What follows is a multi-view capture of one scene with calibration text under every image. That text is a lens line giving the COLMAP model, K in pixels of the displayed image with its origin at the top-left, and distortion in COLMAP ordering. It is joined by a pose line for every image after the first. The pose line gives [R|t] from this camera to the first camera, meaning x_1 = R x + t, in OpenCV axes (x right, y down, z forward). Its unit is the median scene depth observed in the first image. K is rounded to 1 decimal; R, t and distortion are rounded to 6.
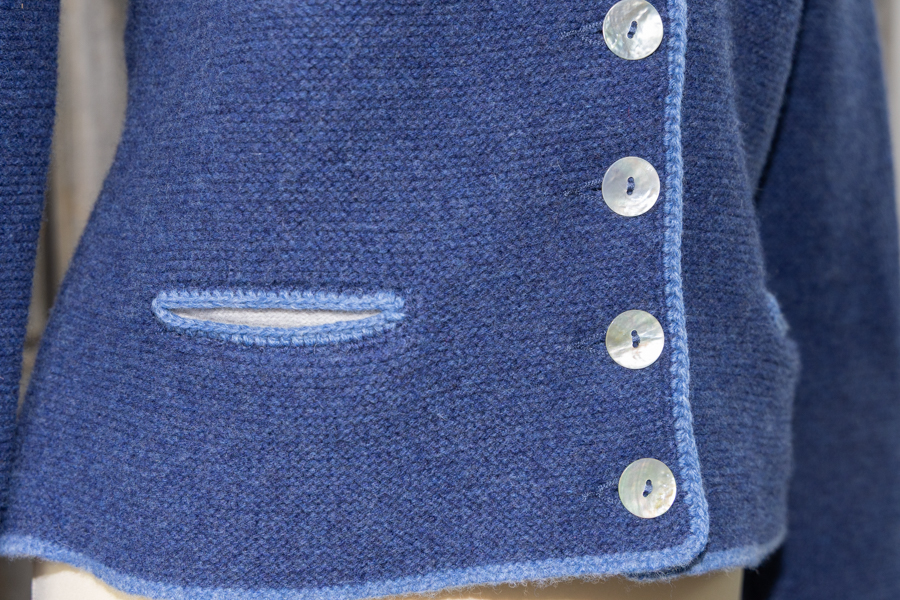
lens RADIAL K [[1298.5, 0, 451.2], [0, 1298.5, 301.8], [0, 0, 1]] dist [-0.046833, 0.000000]
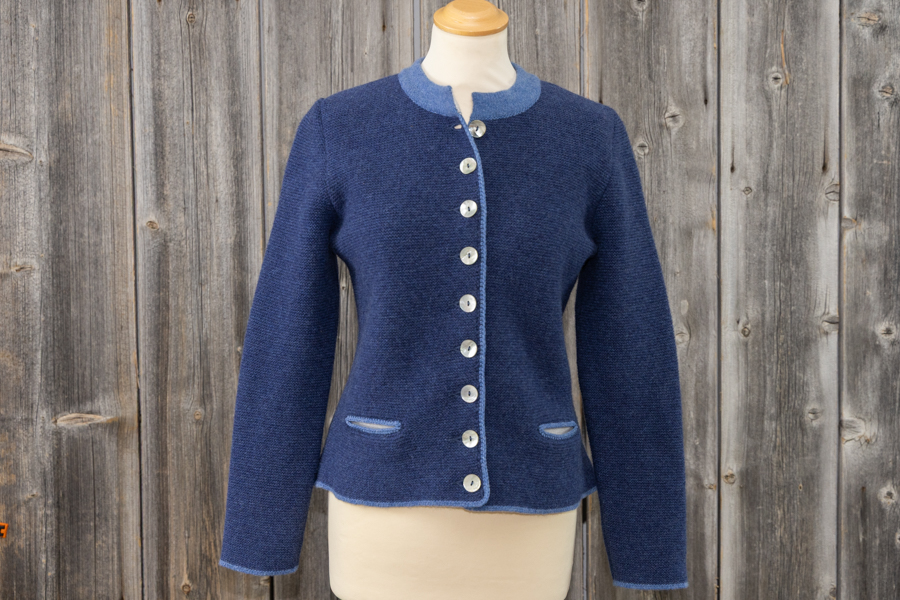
lens RADIAL K [[1298.5, 0, 449.3], [0, 1298.5, 298.4], [0, 0, 1]] dist [-0.046833, 0.000000]
pose [[0.891291, 0.025111, -0.452735, 1.618738], [-0.033820, 0.999366, -0.011152, -0.297698], [0.452168, 0.025252, 0.891575, -2.054141]]
